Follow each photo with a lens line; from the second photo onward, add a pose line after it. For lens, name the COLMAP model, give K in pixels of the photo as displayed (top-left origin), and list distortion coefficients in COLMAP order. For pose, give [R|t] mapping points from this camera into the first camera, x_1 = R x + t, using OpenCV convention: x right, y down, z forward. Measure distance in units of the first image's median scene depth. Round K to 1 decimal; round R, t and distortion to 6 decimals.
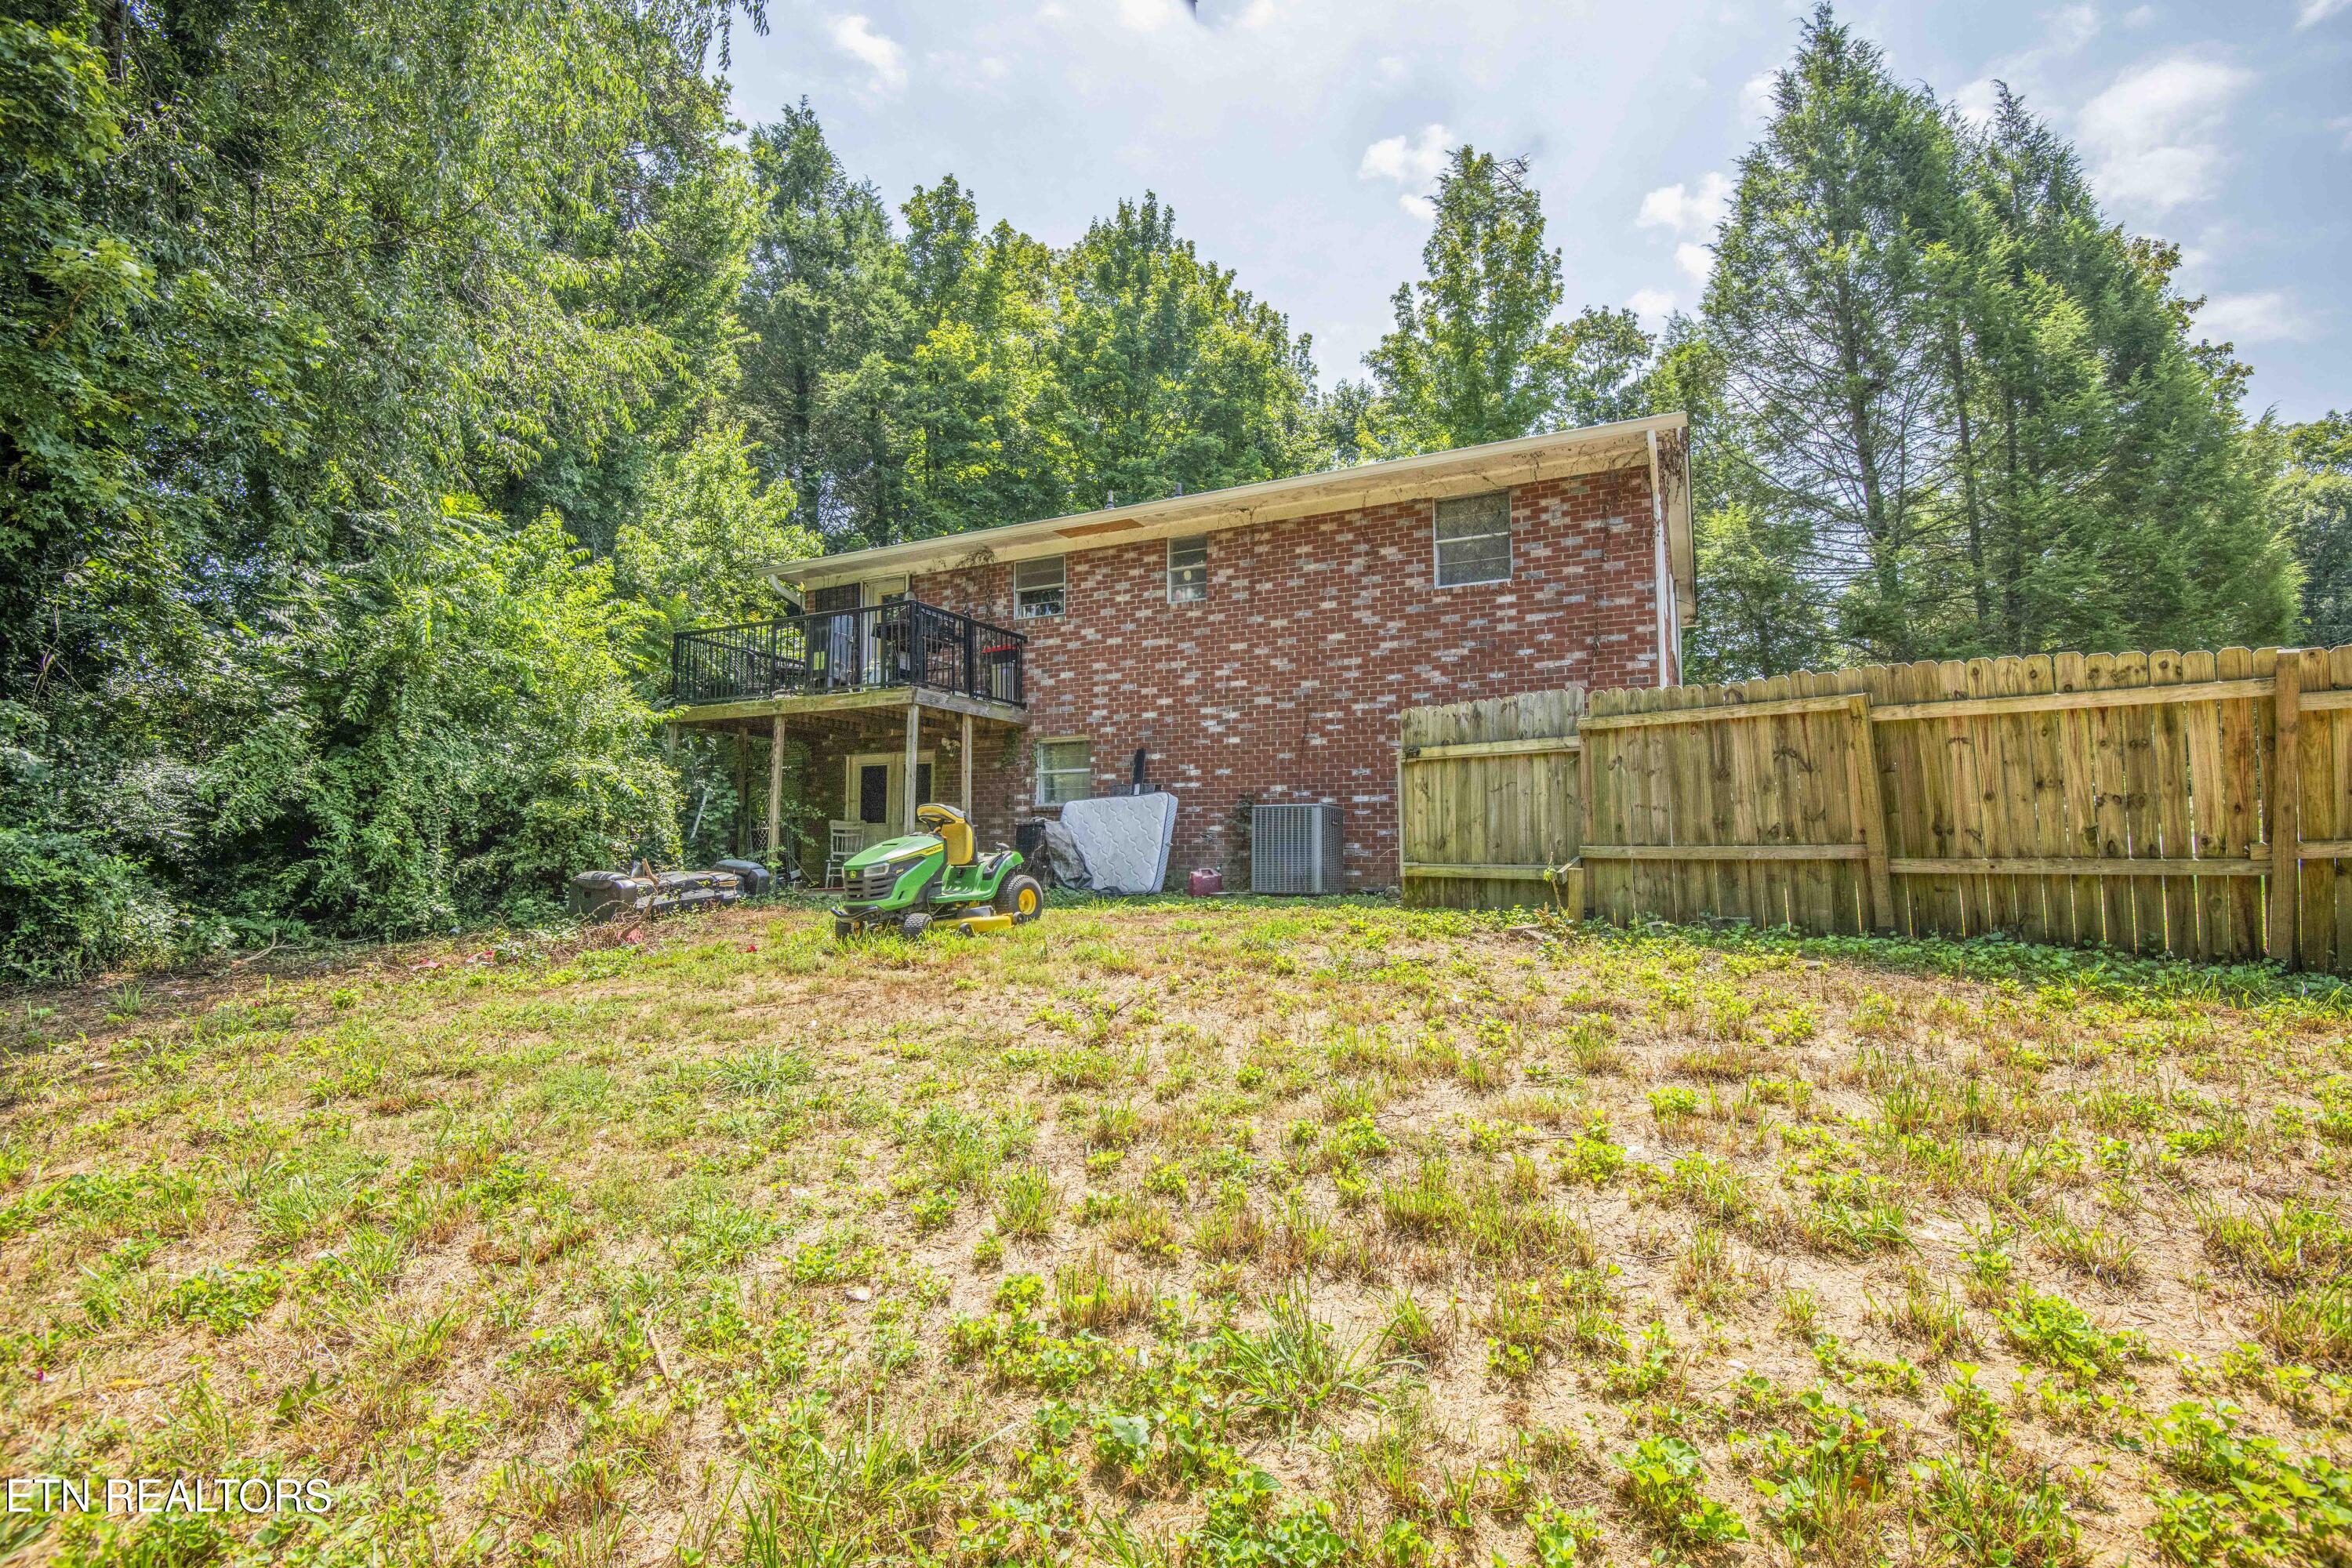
lens RADIAL K [[1084.2, 0, 1176.2], [0, 1084.2, 786.1], [0, 0, 1]] dist [-0.016374, -0.016184]
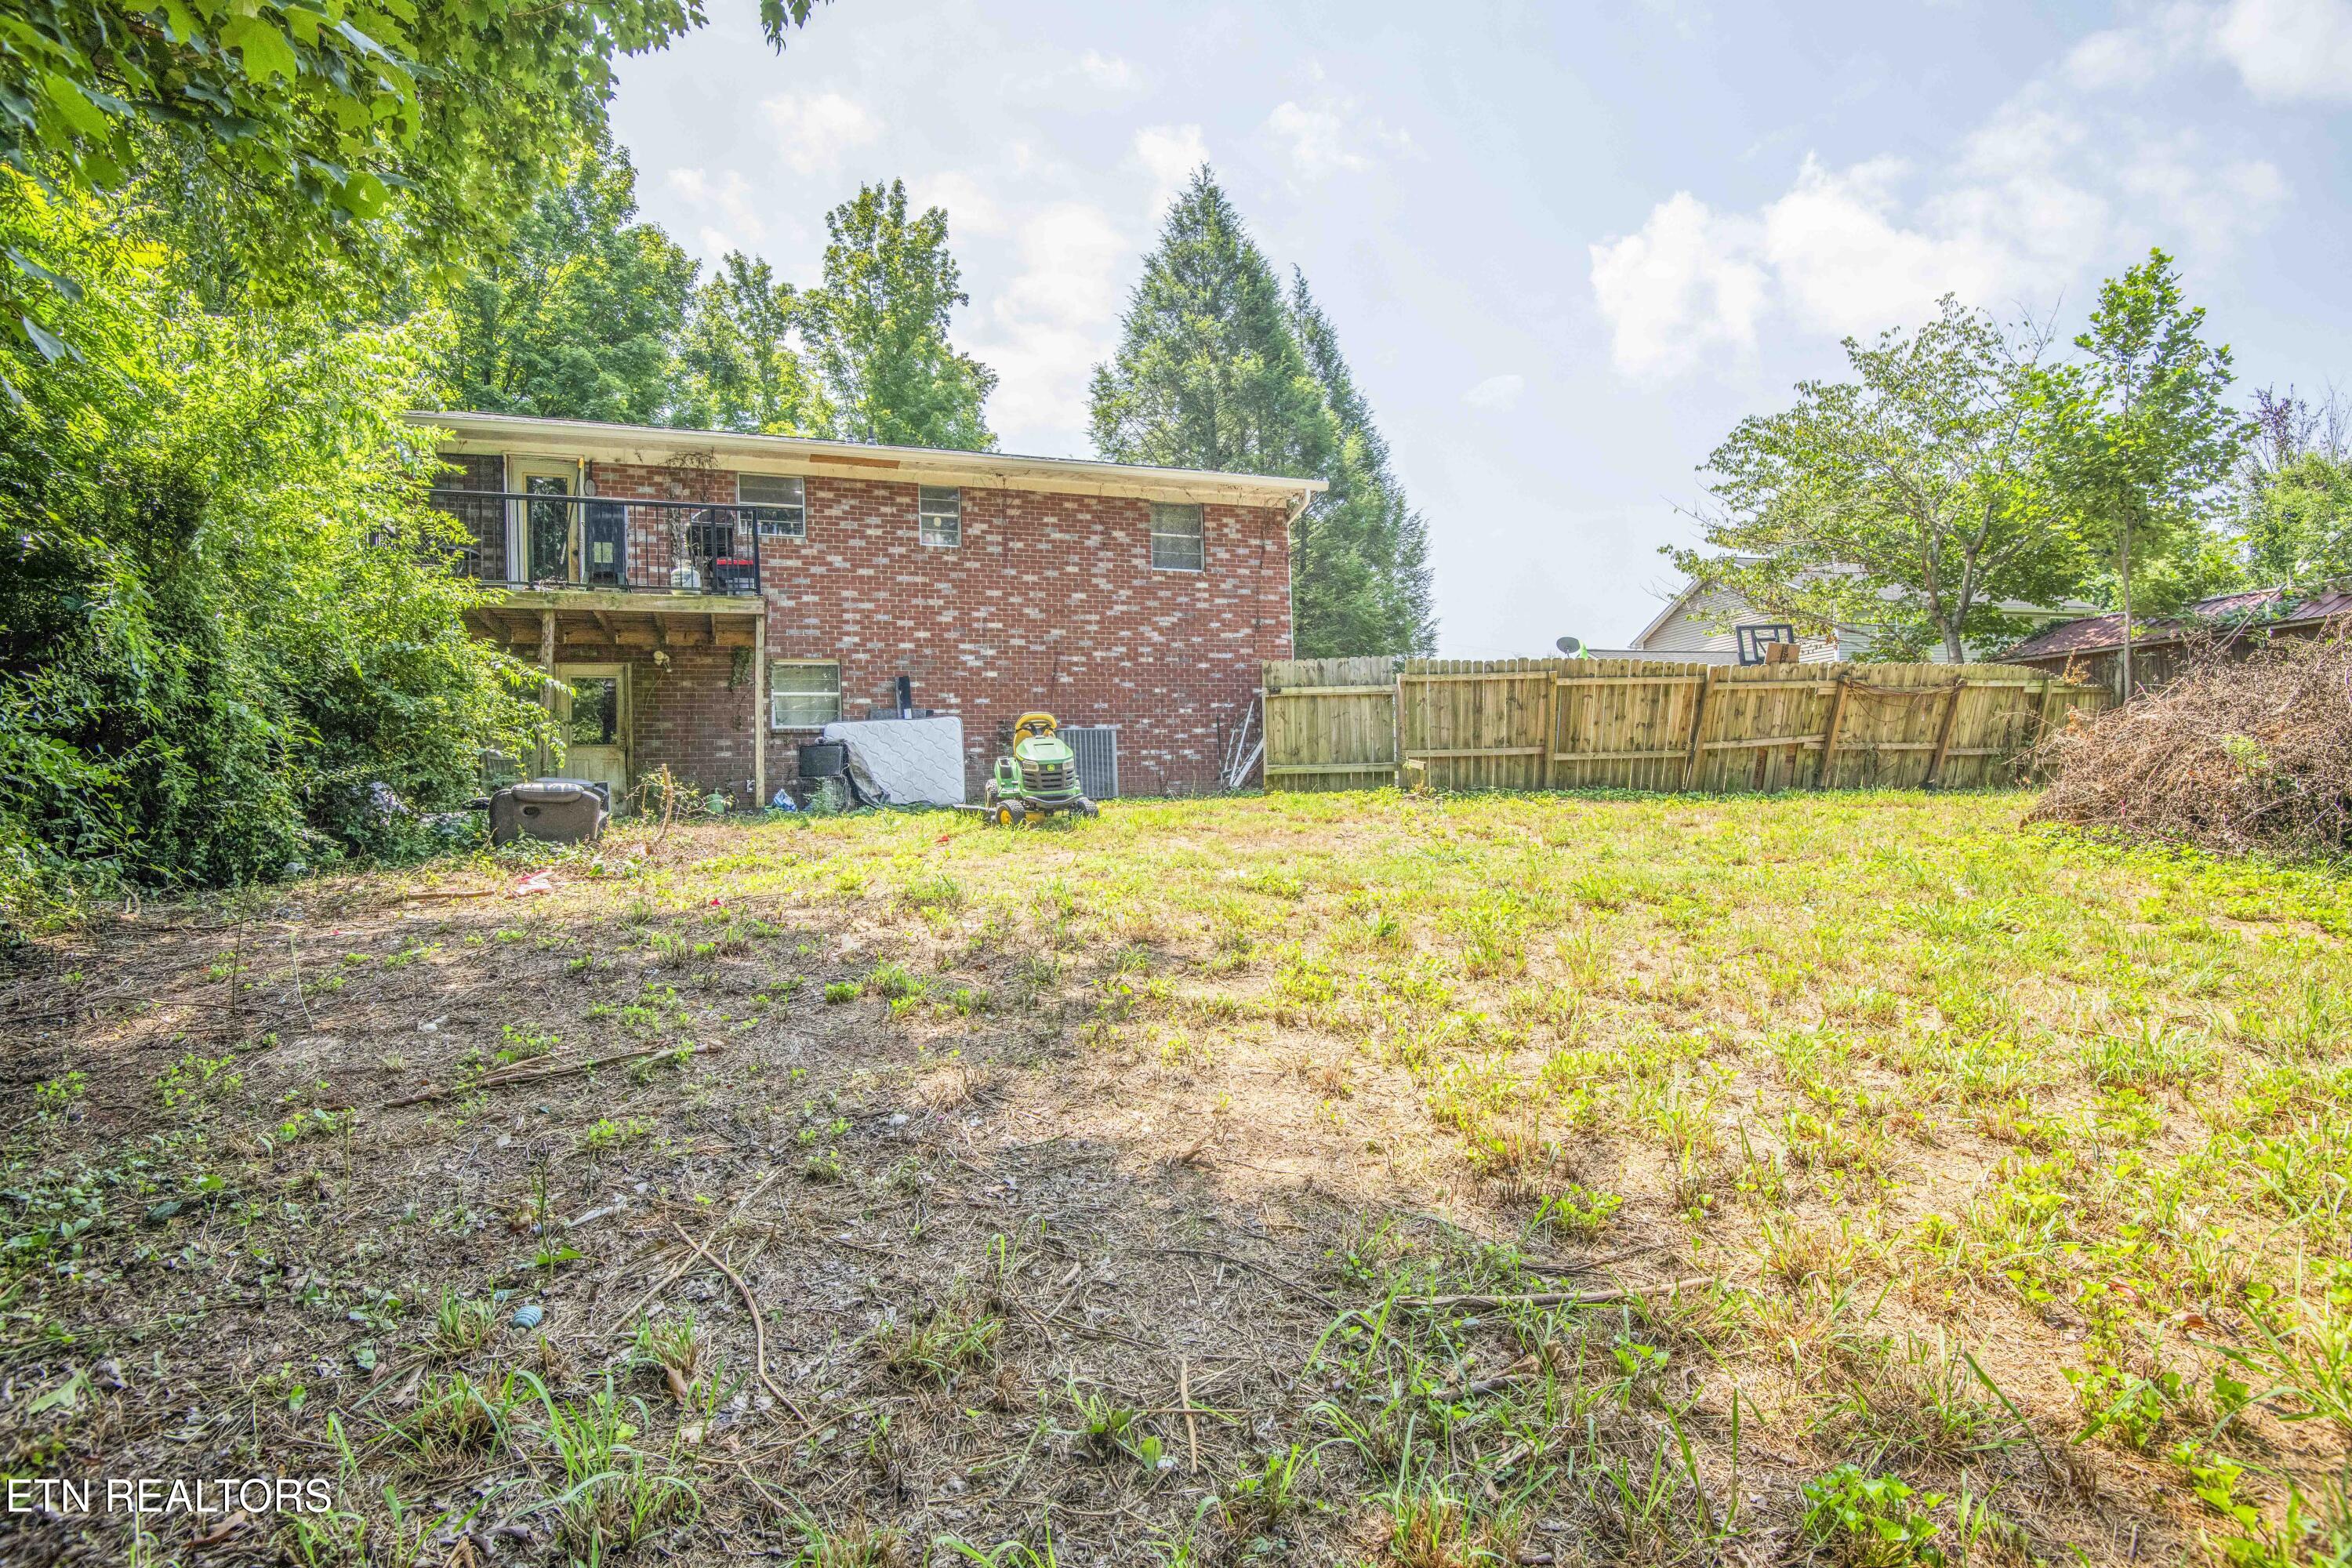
lens RADIAL K [[1084.2, 0, 1190.1], [0, 1084.2, 789.7], [0, 0, 1]] dist [-0.016374, -0.016184]
pose [[0.675532, -0.012334, 0.737227, -0.685817], [-0.015879, 0.999385, 0.031271, 0.043300], [-0.737160, -0.032831, 0.674921, 0.060765]]
